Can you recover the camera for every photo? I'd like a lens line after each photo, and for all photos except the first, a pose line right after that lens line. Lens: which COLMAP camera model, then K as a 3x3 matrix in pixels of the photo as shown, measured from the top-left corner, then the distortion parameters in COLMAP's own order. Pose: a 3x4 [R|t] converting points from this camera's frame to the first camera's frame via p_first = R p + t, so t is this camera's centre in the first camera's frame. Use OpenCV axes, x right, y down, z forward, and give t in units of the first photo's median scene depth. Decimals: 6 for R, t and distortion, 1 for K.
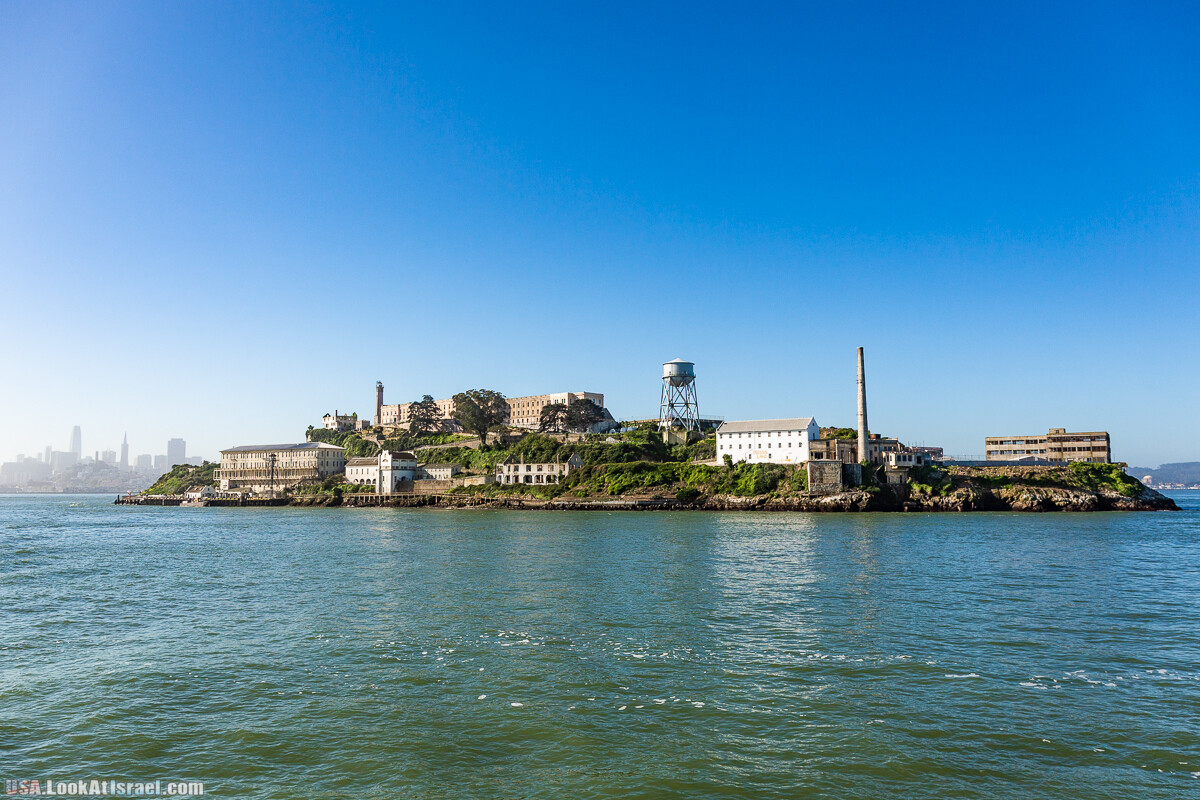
lens RADIAL K [[871.2, 0, 599.4], [0, 871.2, 400.1], [0, 0, 1]] dist [-0.012520, -0.001102]
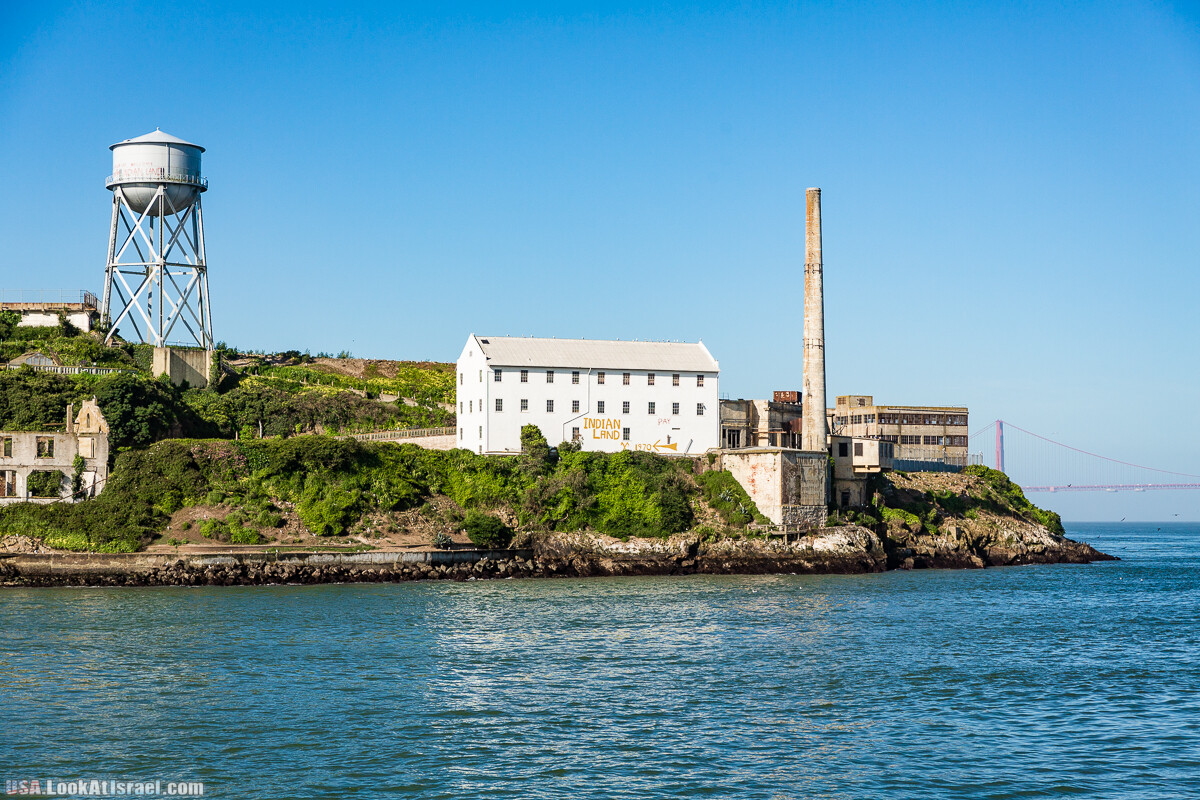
lens RADIAL K [[2318.0, 0, 599.7], [0, 2318.0, 399.5], [0, 0, 1]] dist [0.056887, 0.000000]
pose [[0.538861, 0.043938, 0.841248, -0.692032], [-0.085756, 0.996312, 0.002893, 0.047365], [-0.838019, -0.073701, 0.540641, 0.455263]]
